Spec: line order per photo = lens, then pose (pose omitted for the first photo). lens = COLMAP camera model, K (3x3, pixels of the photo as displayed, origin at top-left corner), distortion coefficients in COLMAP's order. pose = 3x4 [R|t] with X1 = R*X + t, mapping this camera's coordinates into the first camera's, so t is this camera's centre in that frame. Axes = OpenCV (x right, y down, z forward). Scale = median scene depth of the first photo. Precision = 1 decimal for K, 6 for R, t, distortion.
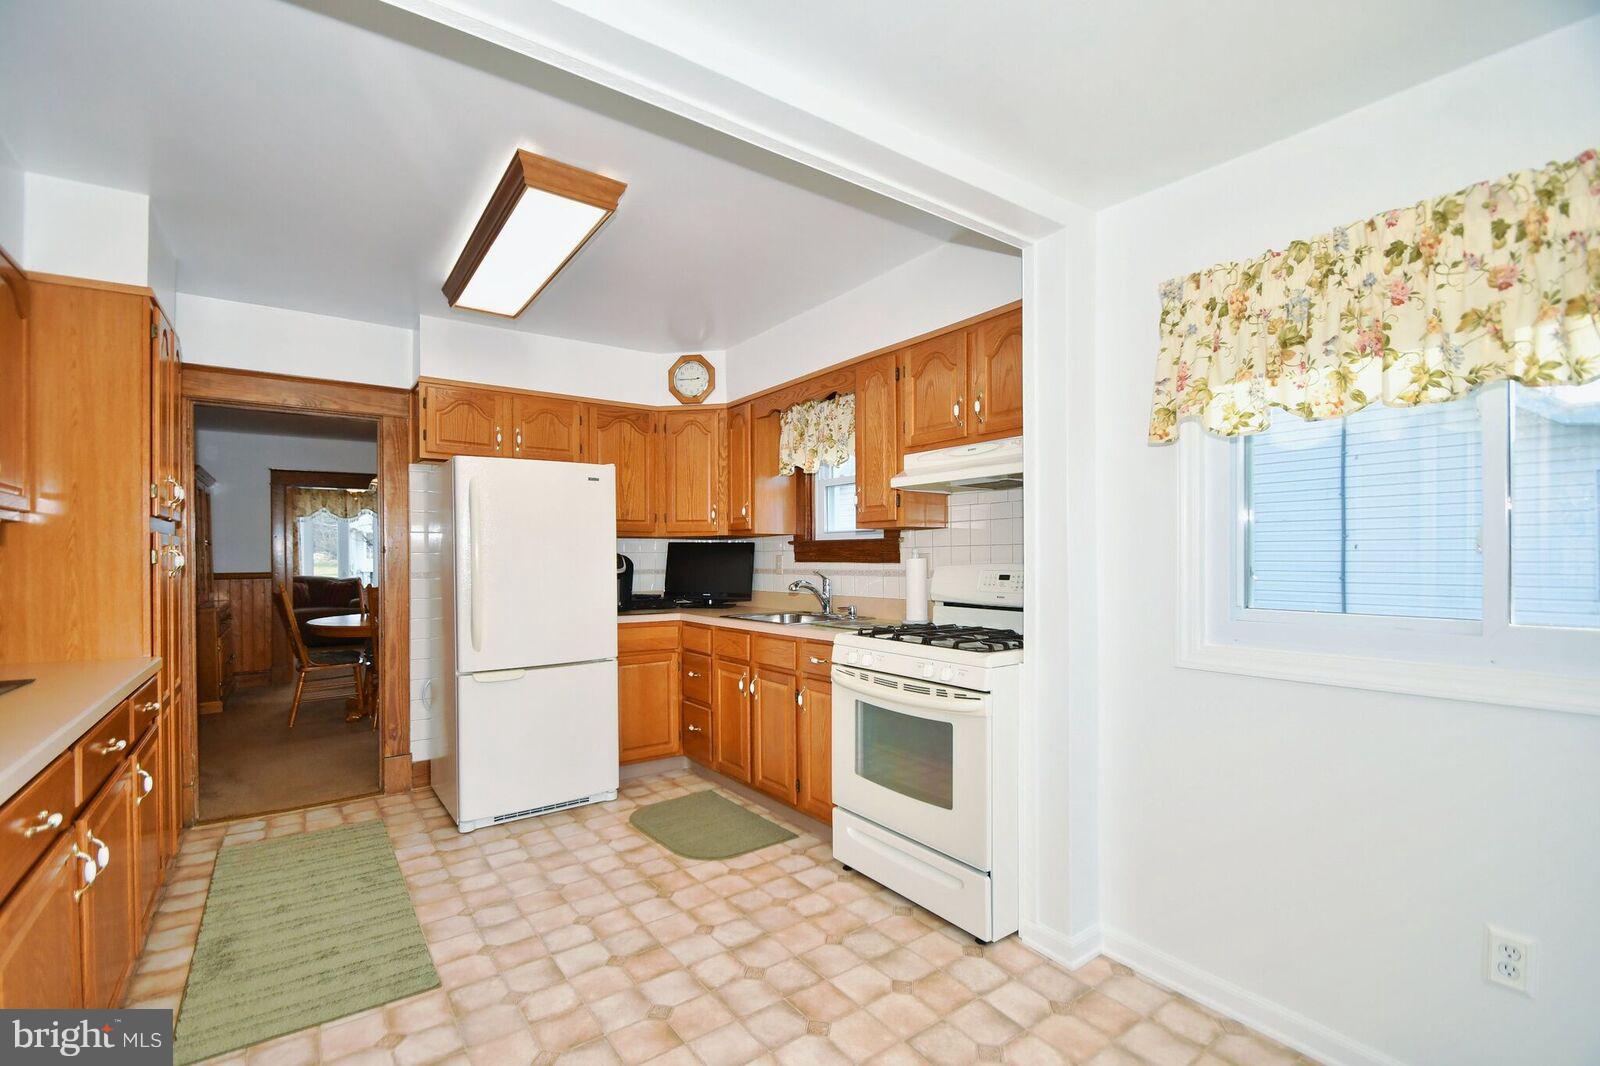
lens RADIAL K [[699.6, 0, 783.5], [0, 699.6, 554.9], [0, 0, 1]] dist [0.015250, -0.016582]
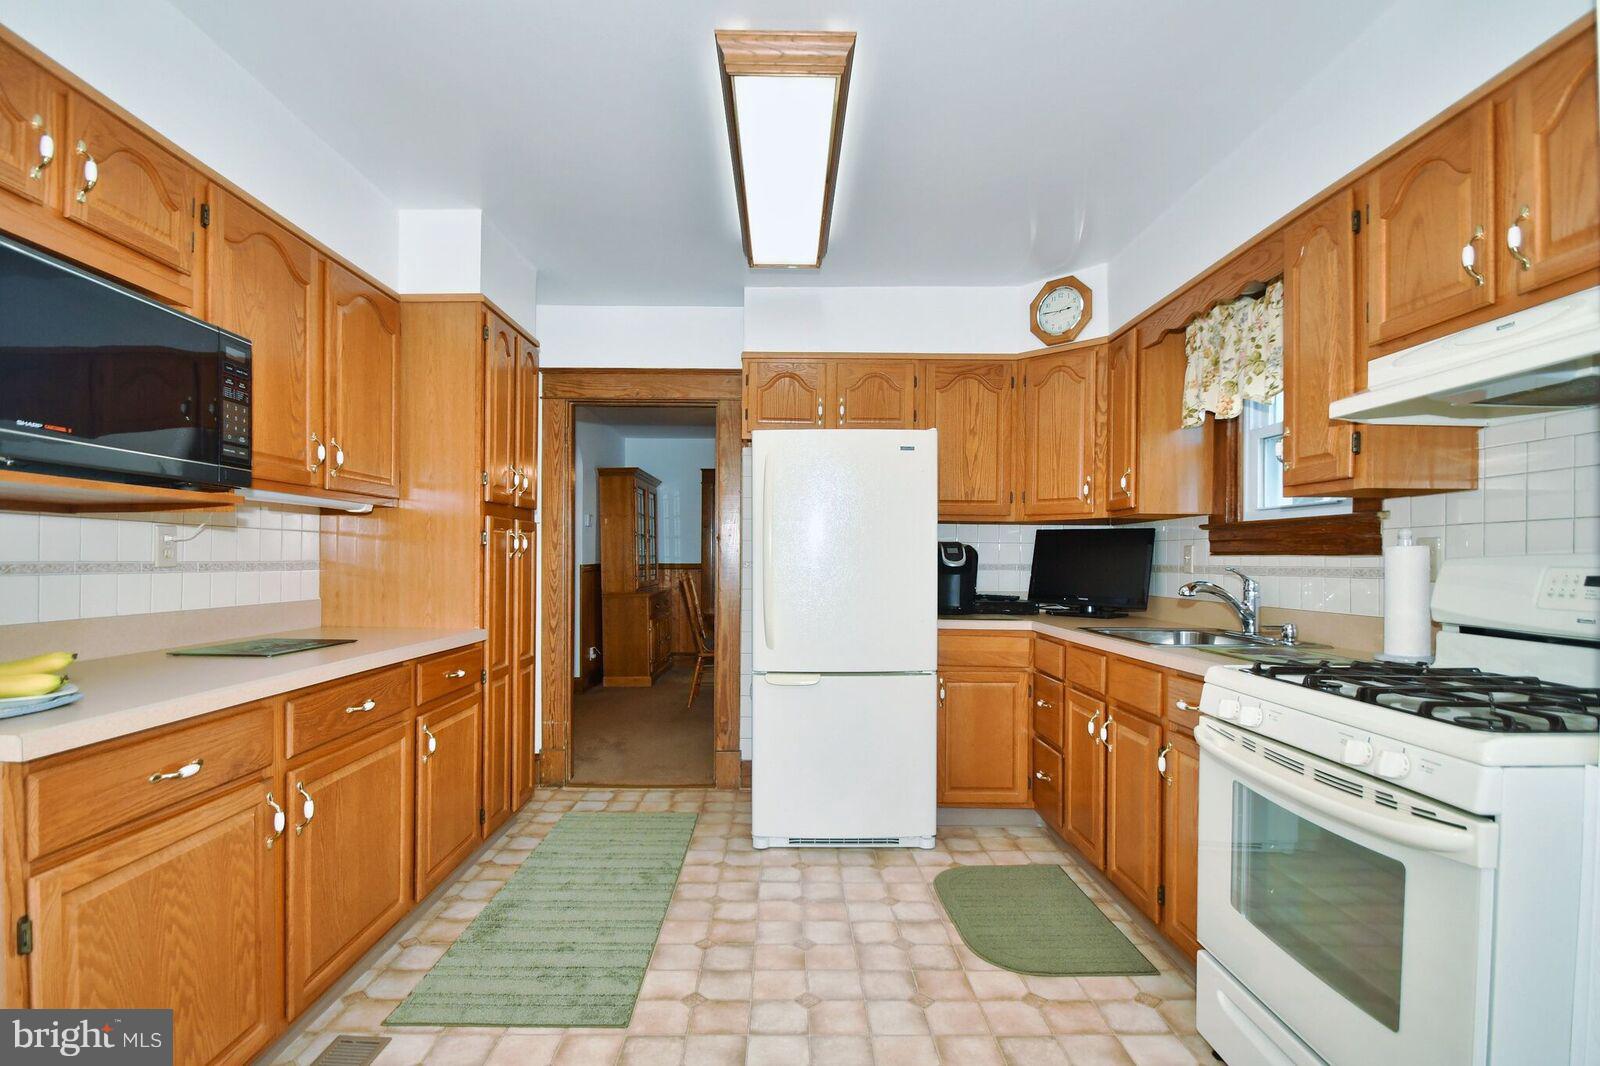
lens RADIAL K [[759.8, 0, 795.2], [0, 759.8, 556.9], [0, 0, 1]] dist [0.014905, -0.019428]
pose [[0.819053, 0.010504, -0.573621, 0.135736], [-0.010230, 0.999941, 0.003704, 0.016299], [0.573626, 0.002834, 0.819112, 0.214111]]
